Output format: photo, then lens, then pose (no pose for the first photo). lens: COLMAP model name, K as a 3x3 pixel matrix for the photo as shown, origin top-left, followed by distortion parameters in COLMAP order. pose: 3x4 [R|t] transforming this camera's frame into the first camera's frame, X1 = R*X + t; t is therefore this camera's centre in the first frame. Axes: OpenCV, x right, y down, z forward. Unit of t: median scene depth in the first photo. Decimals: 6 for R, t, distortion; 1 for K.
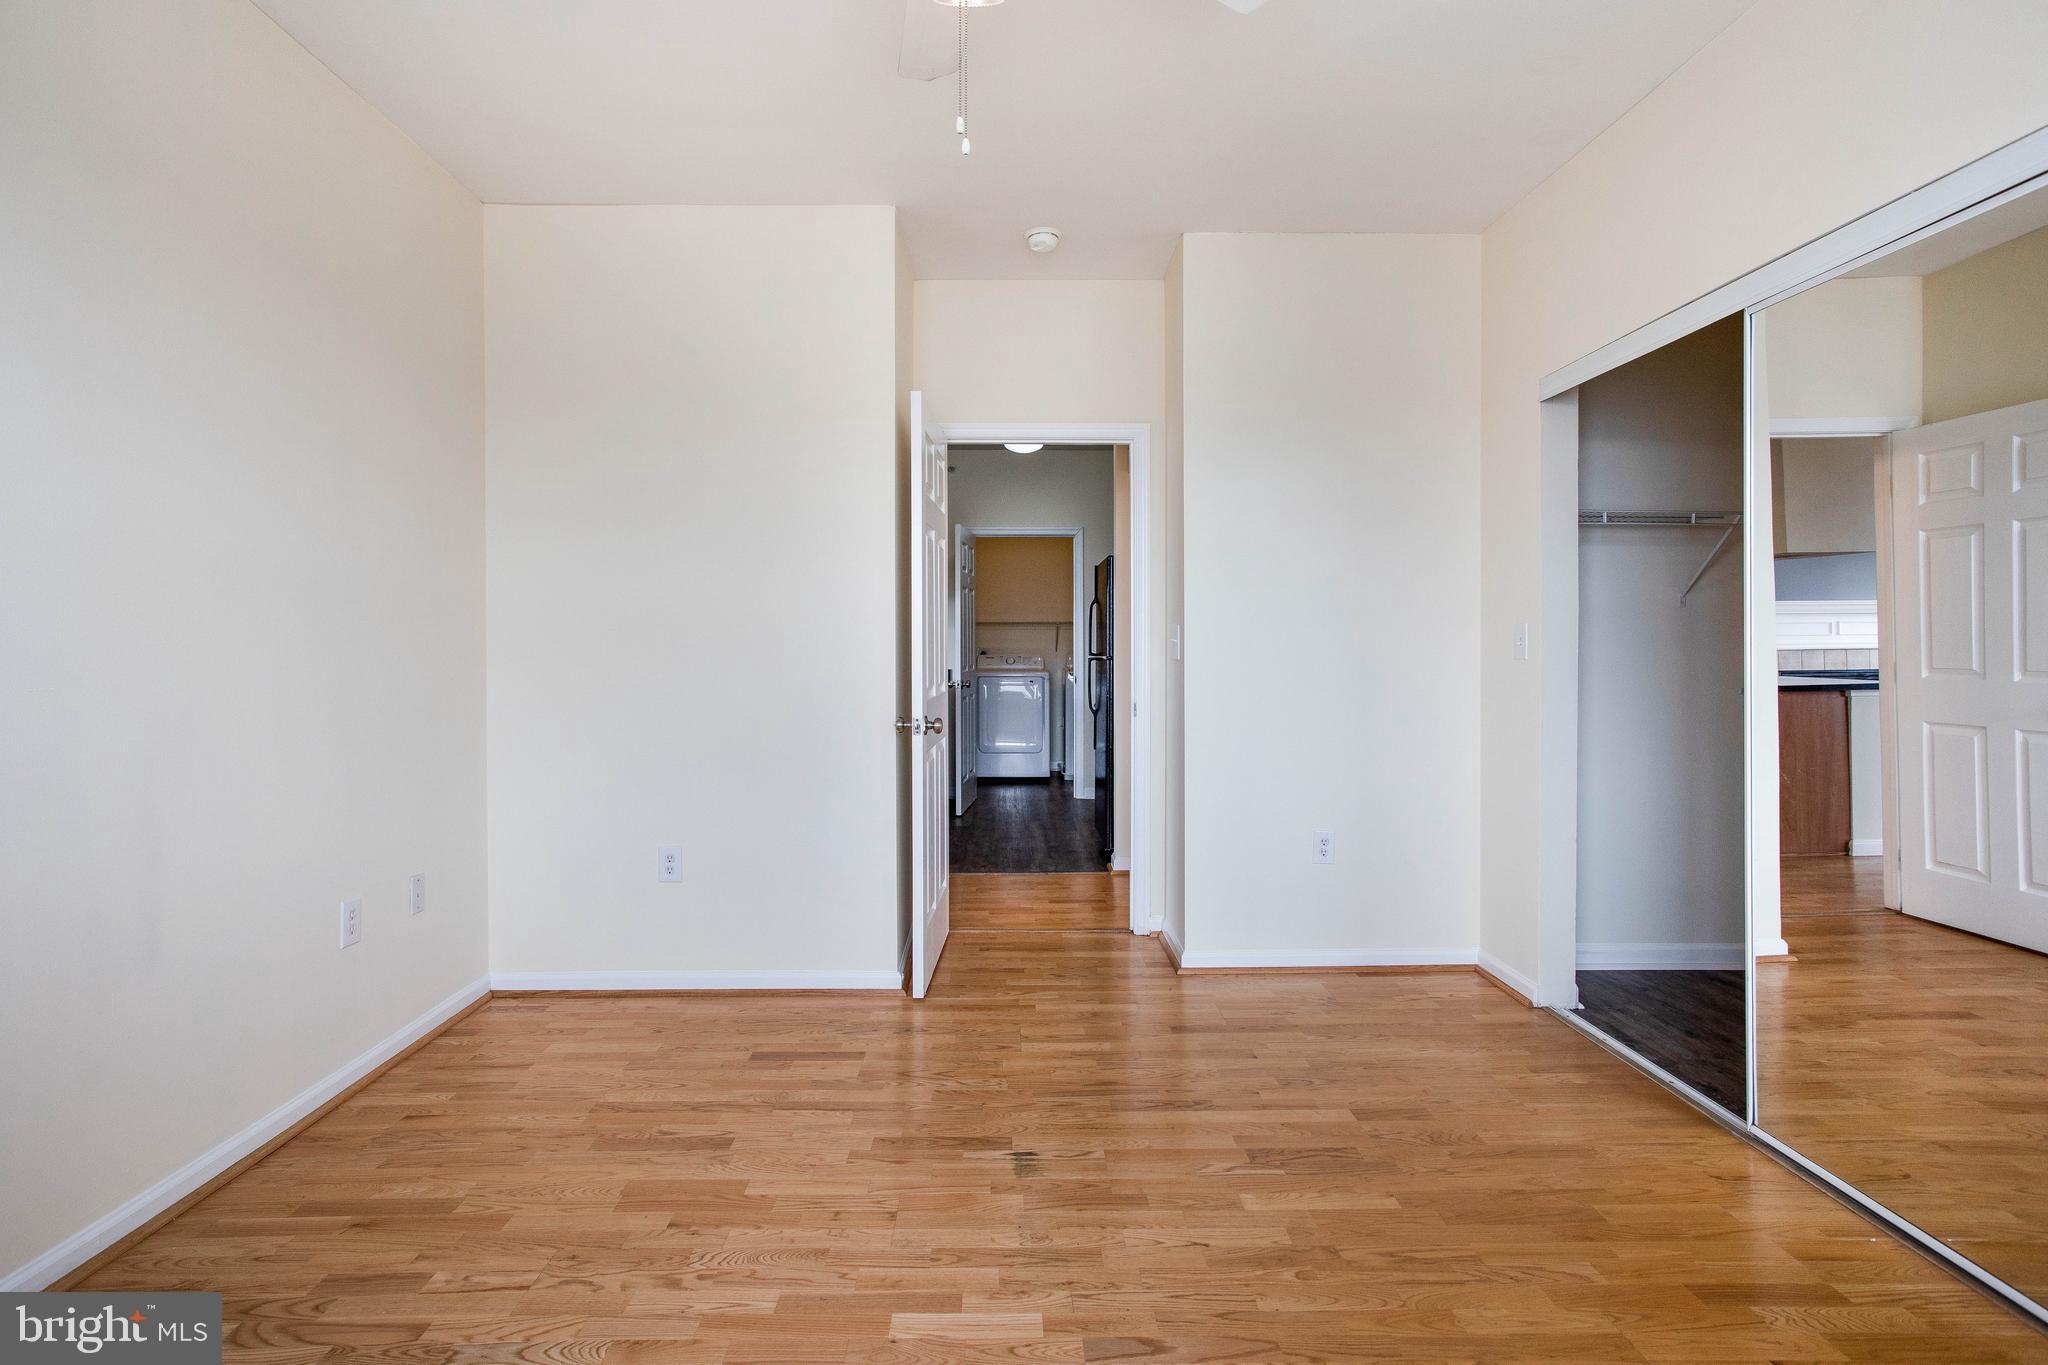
lens RADIAL K [[1047.4, 0, 1019.6], [0, 1047.4, 669.6], [0, 0, 1]] dist [-0.039154, 0.046056]
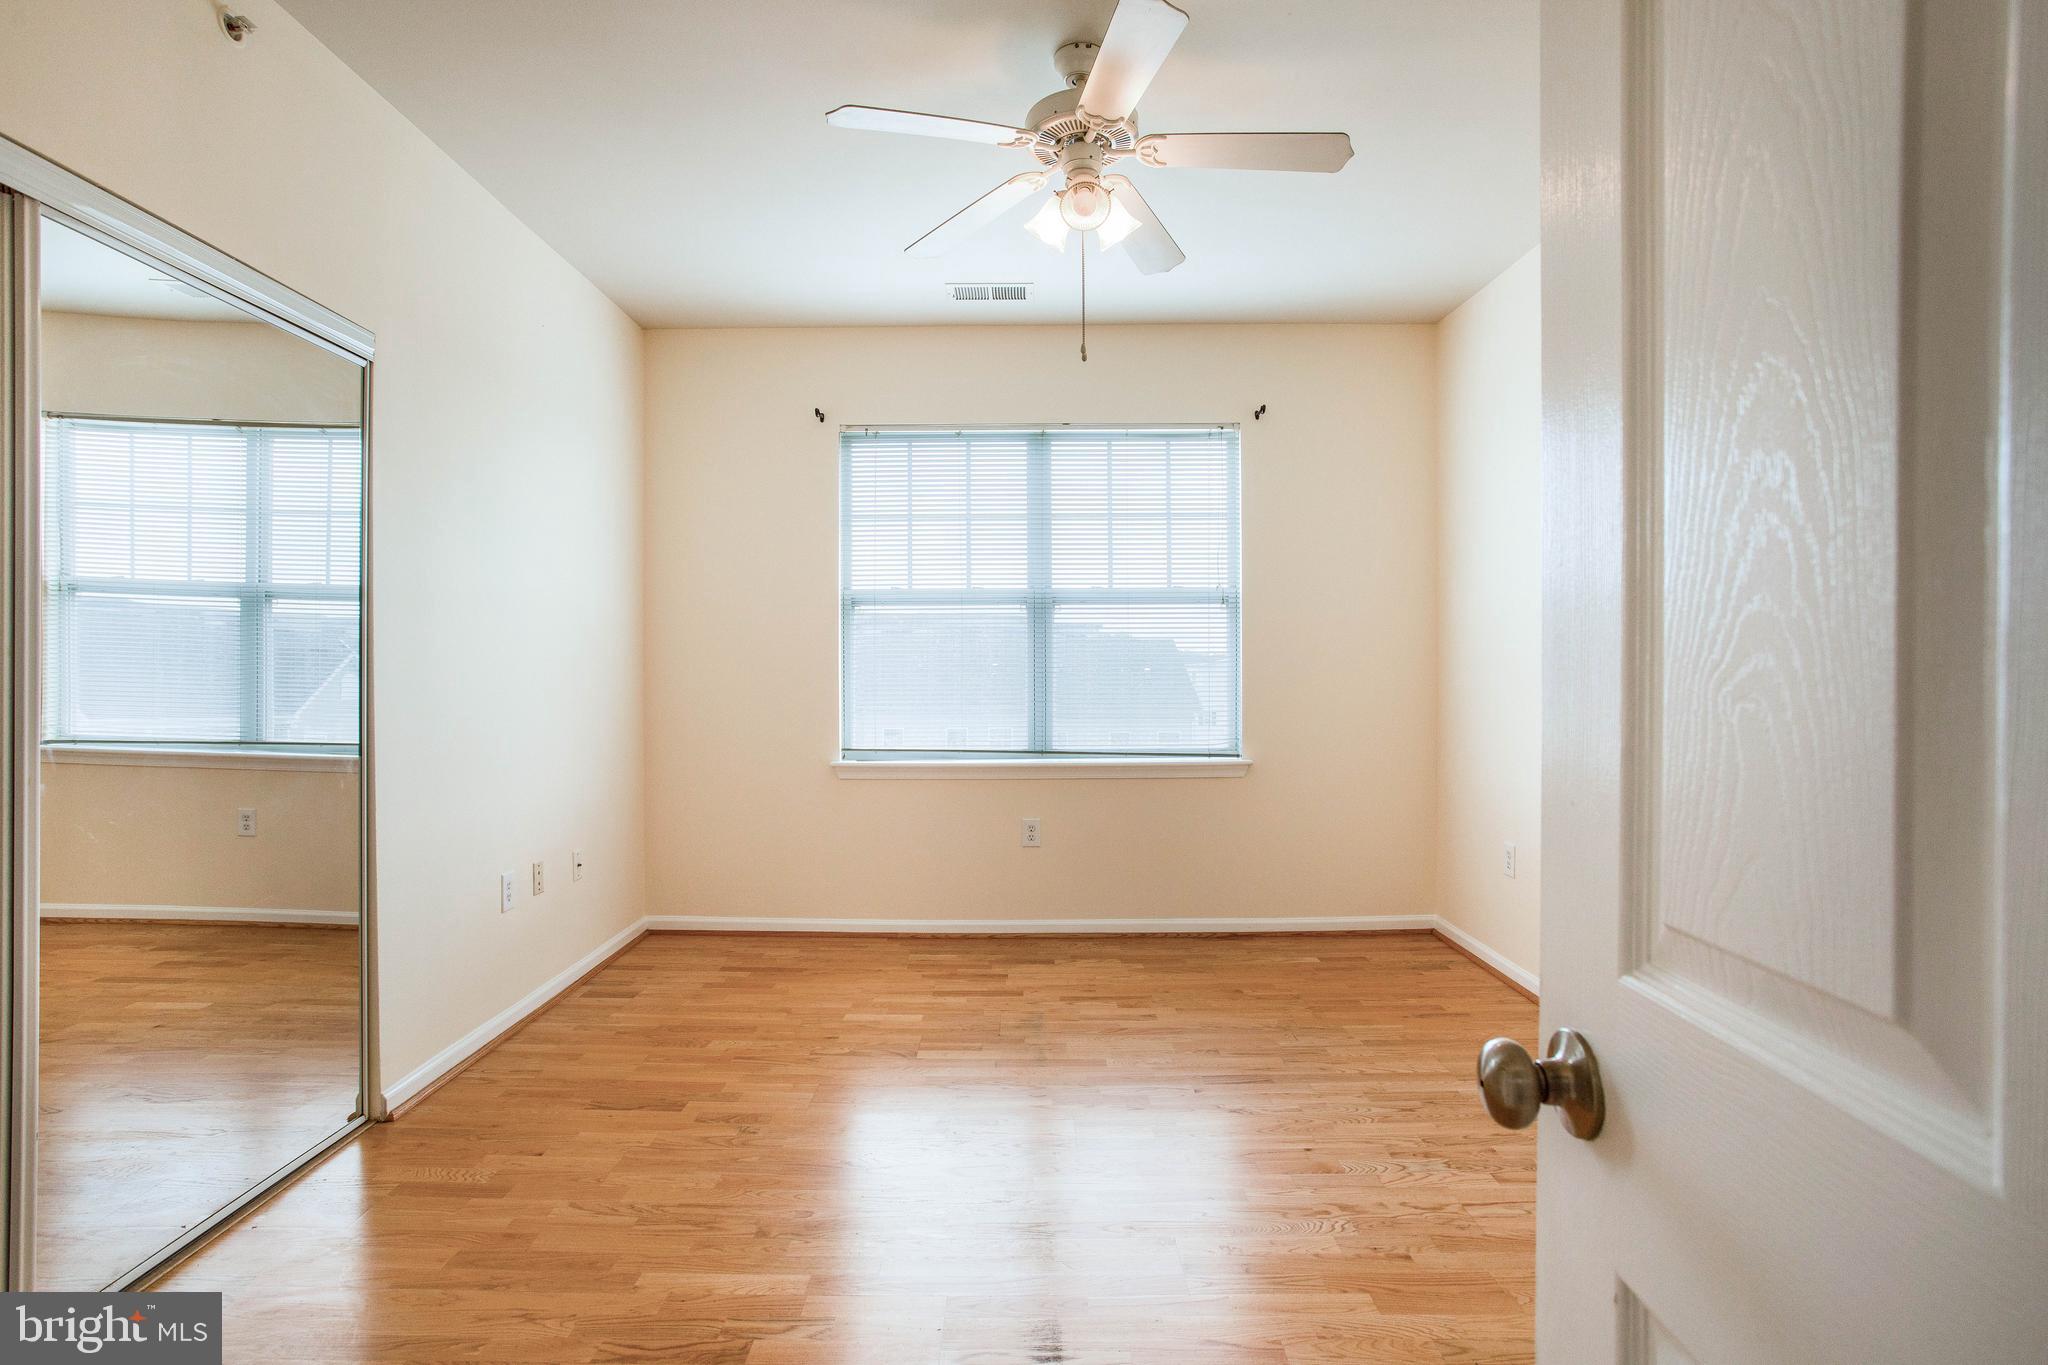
lens RADIAL K [[1006.3, 0, 1013.8], [0, 1006.3, 684.9], [0, 0, 1]] dist [-0.065569, 0.036545]
pose [[-0.999849, 0.001514, 0.017336, 0.017452], [0.002003, 0.999599, 0.028251, -0.027003], [-0.017287, 0.028282, -0.999451, 1.607659]]
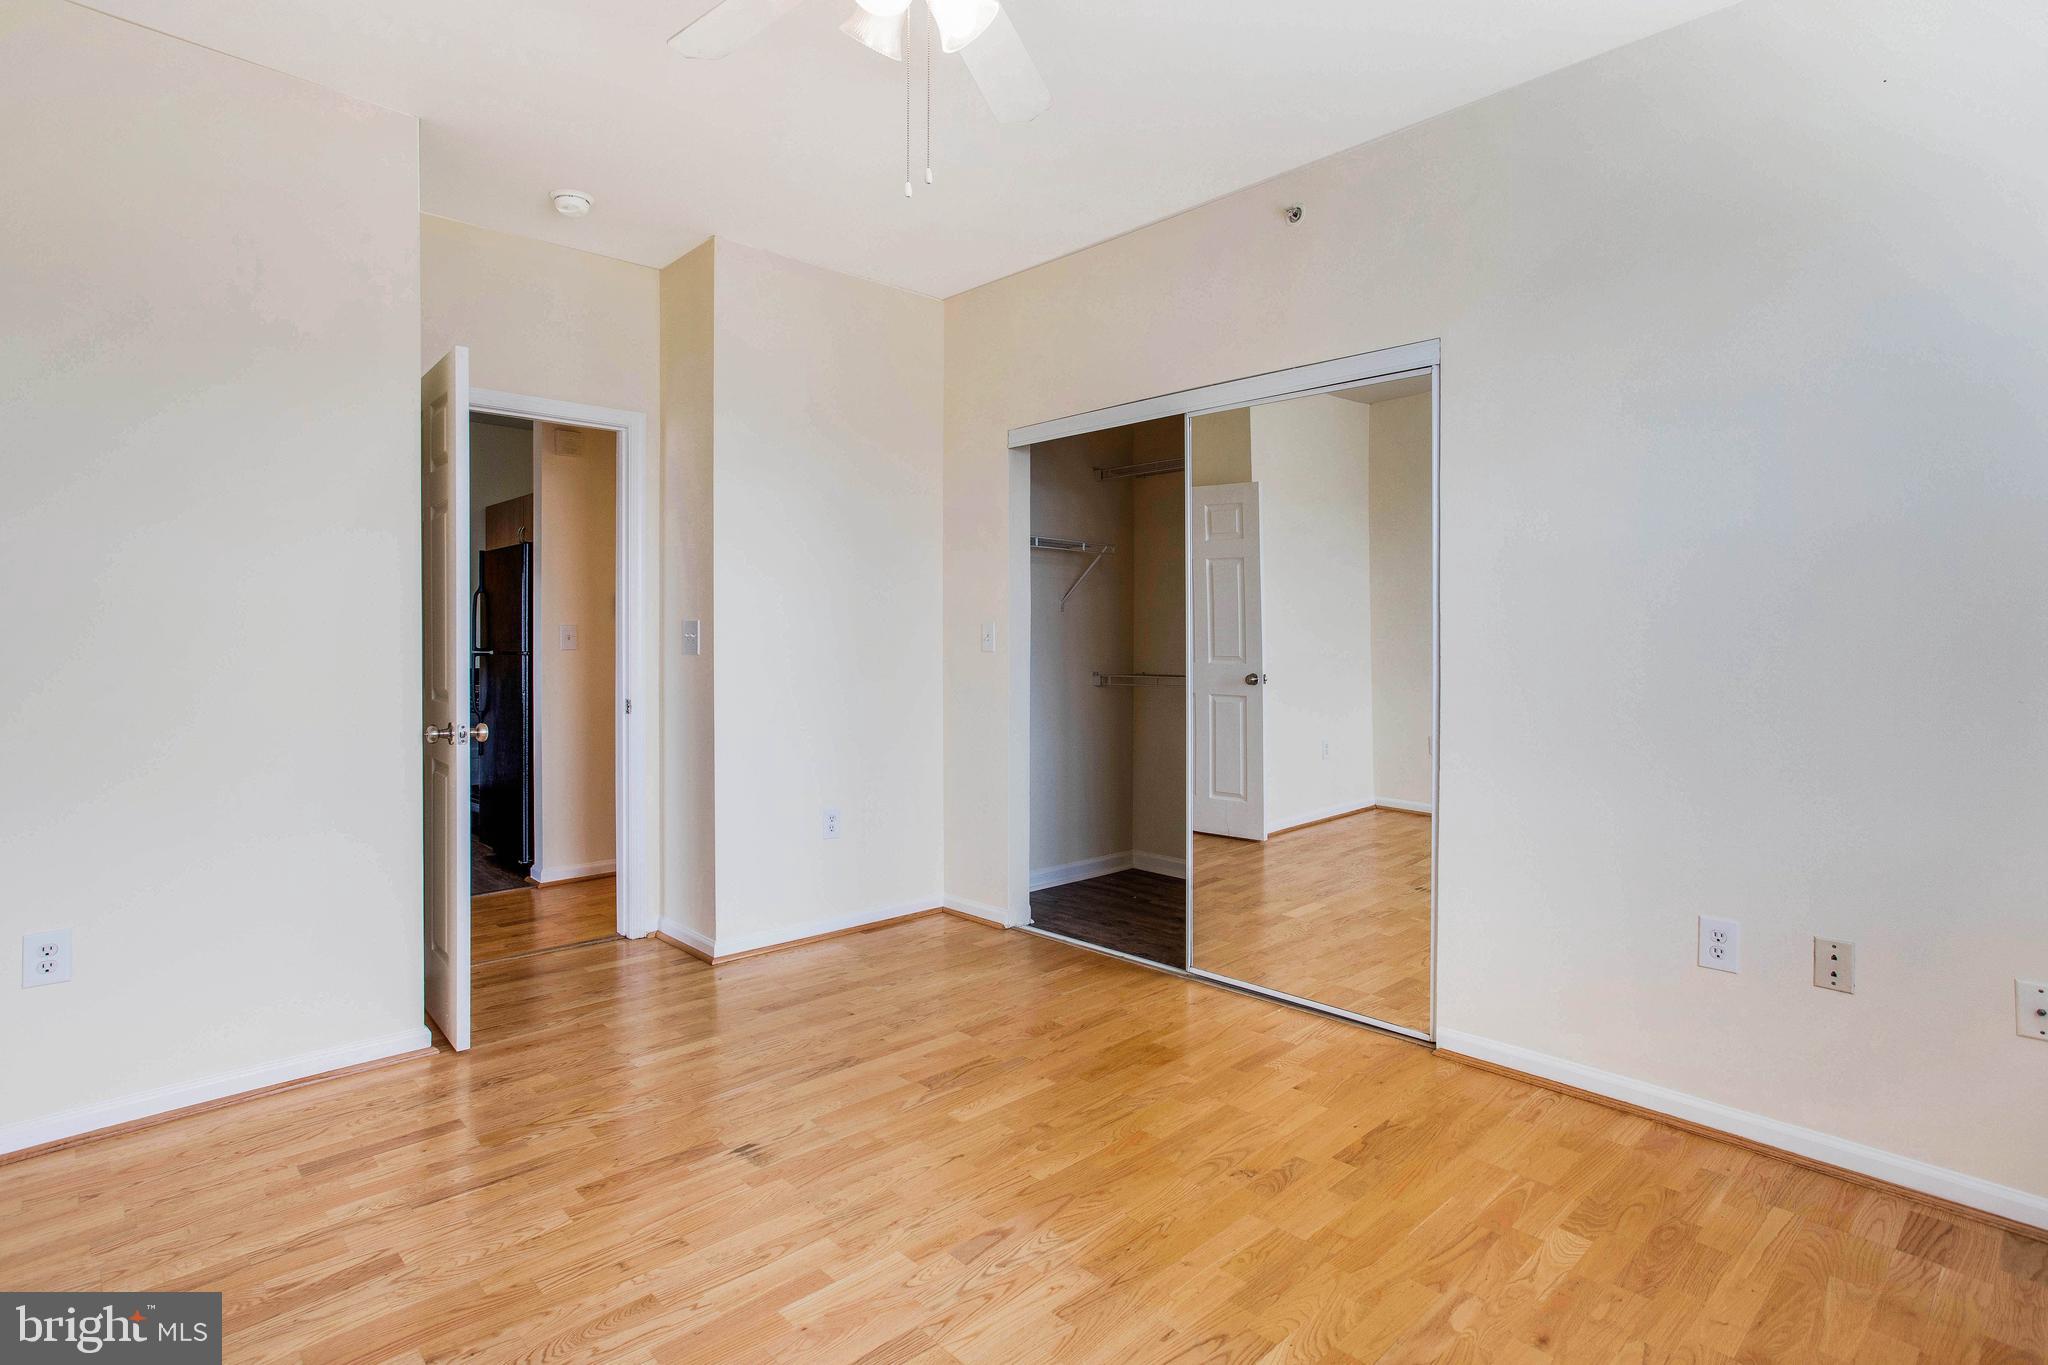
lens RADIAL K [[1038.8, 0, 1036.3], [0, 1038.8, 656.7], [0, 0, 1]] dist [-0.014769, 0.020691]
pose [[0.727736, -0.006273, 0.685828, -0.453989], [0.009454, 0.999955, -0.000886, -0.005915], [-0.685792, 0.007128, 0.727763, 0.070434]]
